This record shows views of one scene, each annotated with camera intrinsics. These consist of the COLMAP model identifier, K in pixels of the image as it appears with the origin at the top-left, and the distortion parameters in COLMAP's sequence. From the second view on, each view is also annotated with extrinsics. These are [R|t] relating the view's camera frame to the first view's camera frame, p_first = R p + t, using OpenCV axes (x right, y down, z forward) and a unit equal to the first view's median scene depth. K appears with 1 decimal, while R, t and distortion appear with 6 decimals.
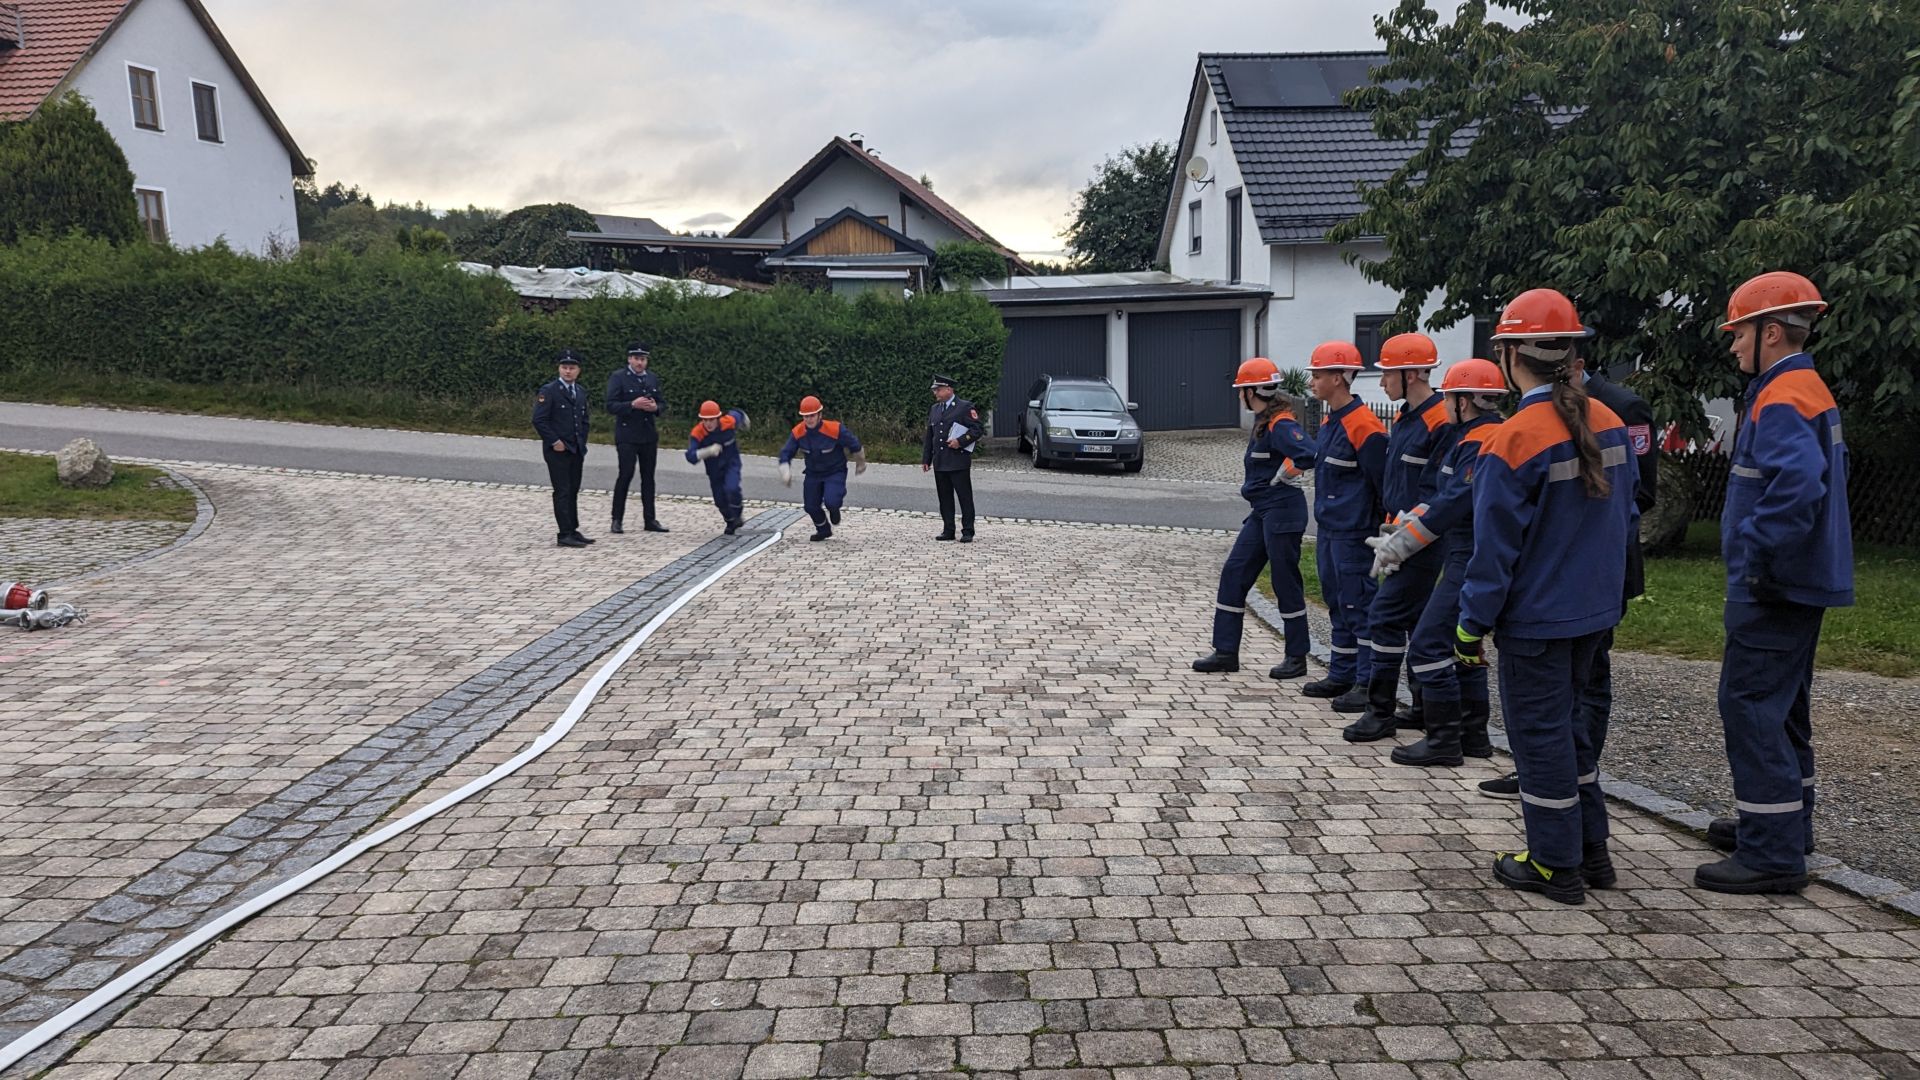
lens RADIAL K [[1411.7, 0, 956.7], [0, 1411.7, 521.9], [0, 0, 1]] dist [0.074857, -0.075880]
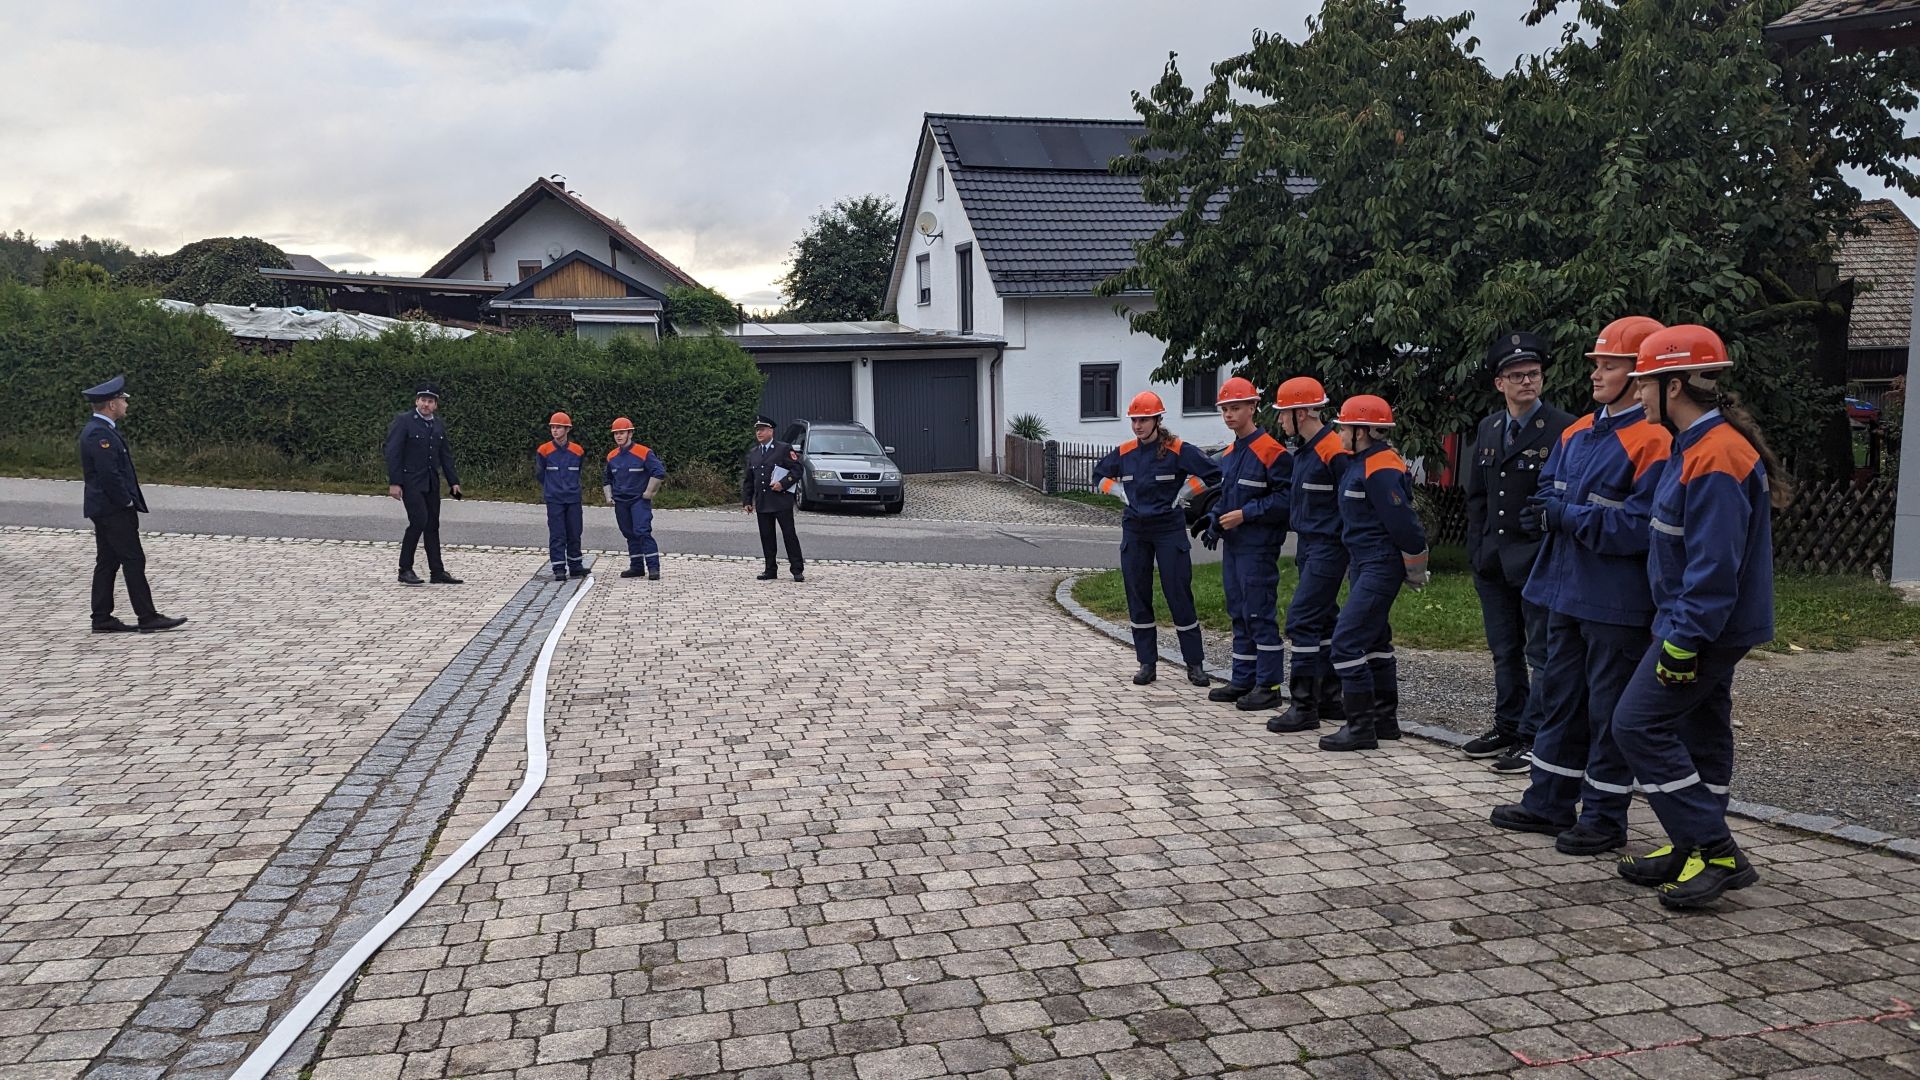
lens RADIAL K [[1397.7, 0, 967.3], [0, 1397.7, 545.5], [0, 0, 1]] dist [0.079465, -0.072444]
pose [[0.973761, -0.024015, 0.226304, -0.116858], [0.027631, 0.999536, -0.012828, 0.006708], [-0.225891, 0.018744, 0.973972, -0.021452]]
